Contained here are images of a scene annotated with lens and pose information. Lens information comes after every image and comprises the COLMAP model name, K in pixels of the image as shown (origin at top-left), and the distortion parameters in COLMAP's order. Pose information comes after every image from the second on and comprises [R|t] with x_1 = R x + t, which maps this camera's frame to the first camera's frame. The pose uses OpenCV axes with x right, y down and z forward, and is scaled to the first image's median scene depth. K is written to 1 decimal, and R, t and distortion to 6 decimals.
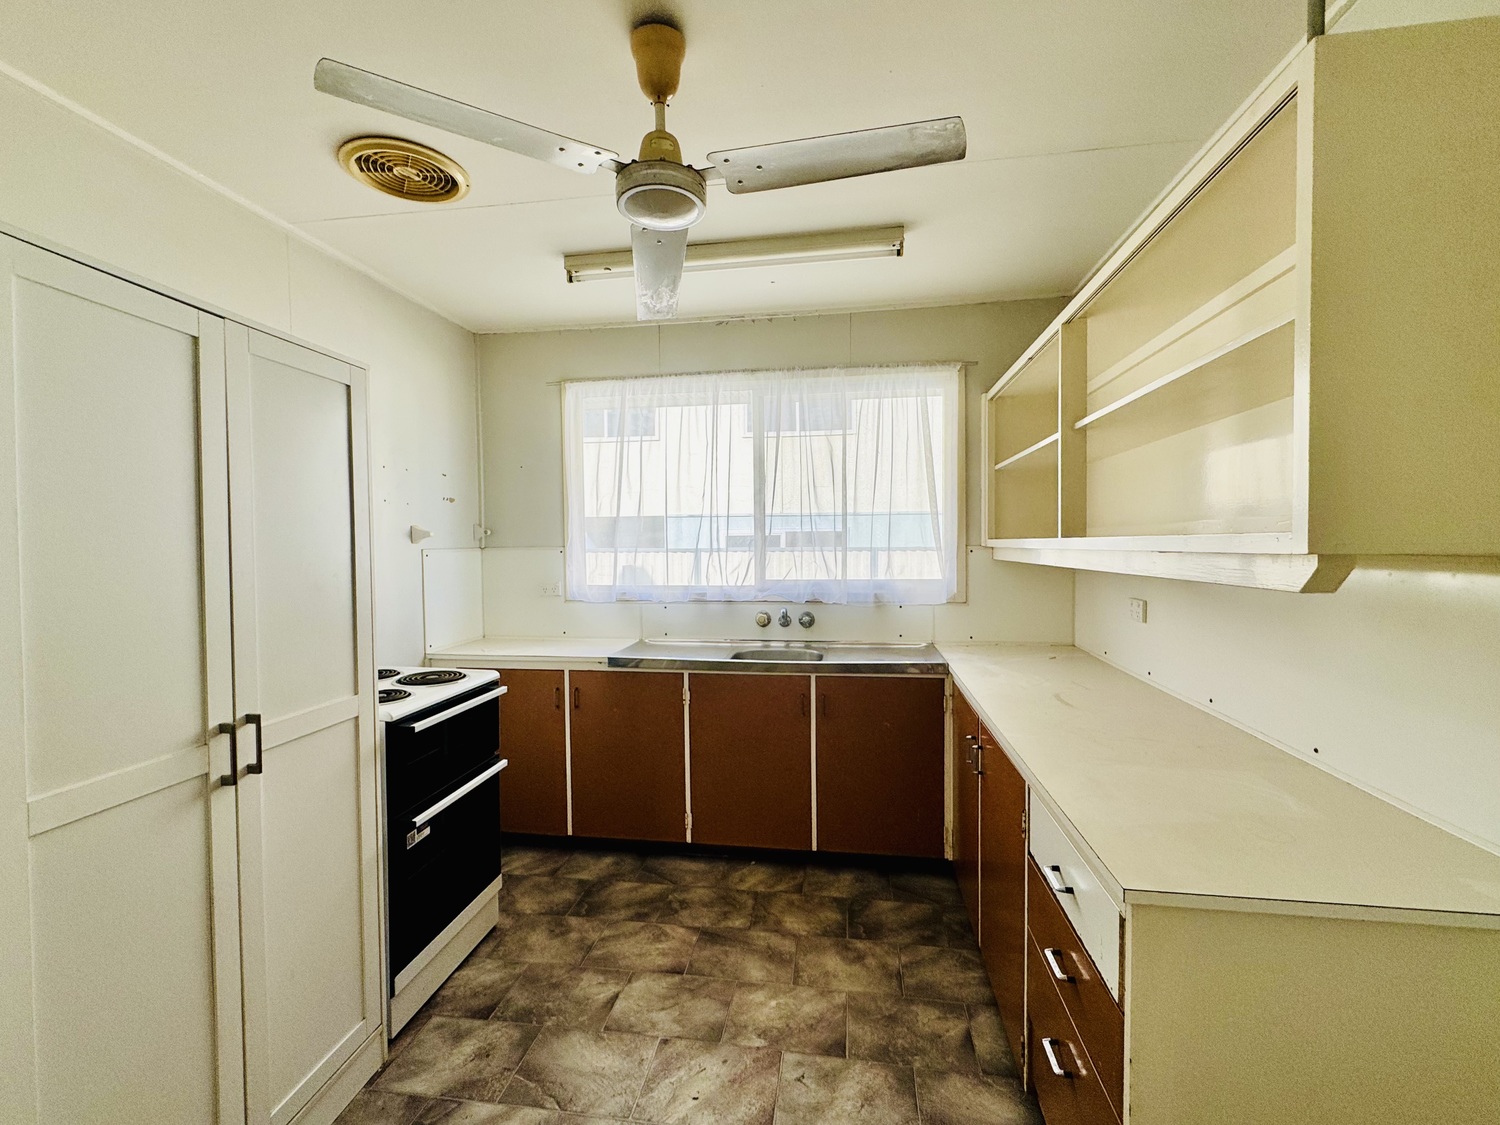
lens RADIAL K [[664.3, 0, 752.0], [0, 664.3, 560.5], [0, 0, 1]] dist [0.001386, -0.000015]
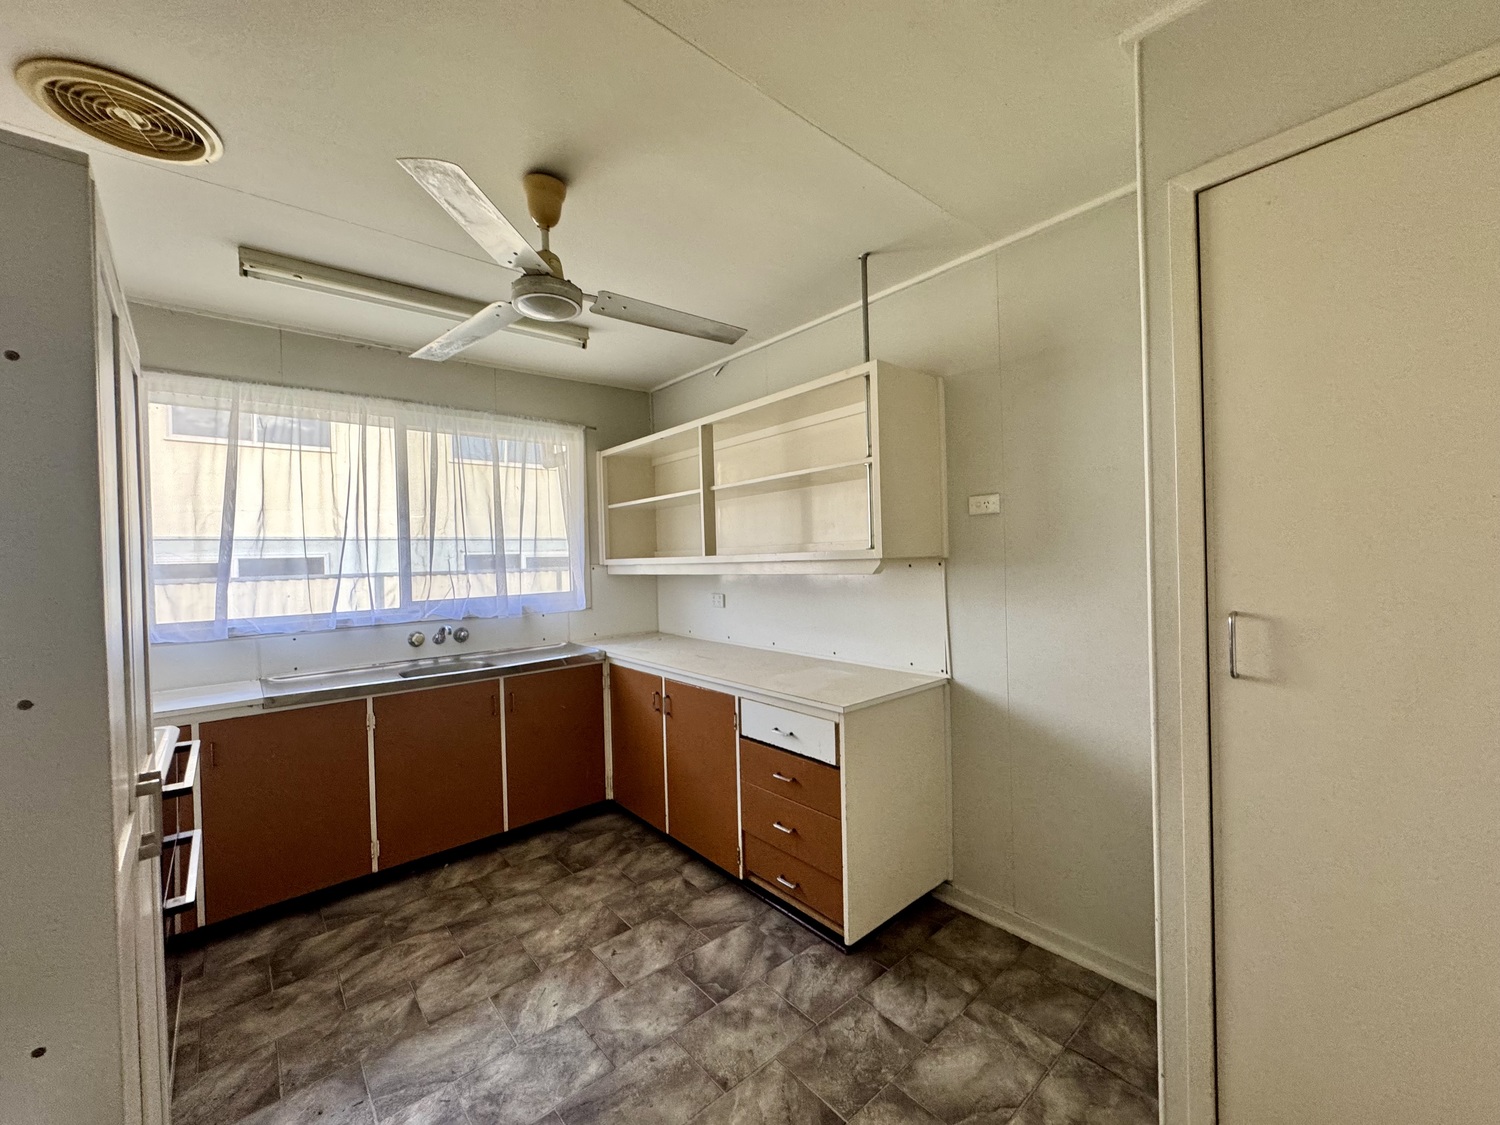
lens RADIAL K [[664.3, 0, 752.0], [0, 664.3, 560.5], [0, 0, 1]] dist [0.001386, -0.000015]
pose [[0.615910, -0.012905, 0.787711, -0.579906], [0.045000, 0.998810, -0.018822, 0.010432], [-0.786530, 0.047040, 0.615758, -0.069152]]
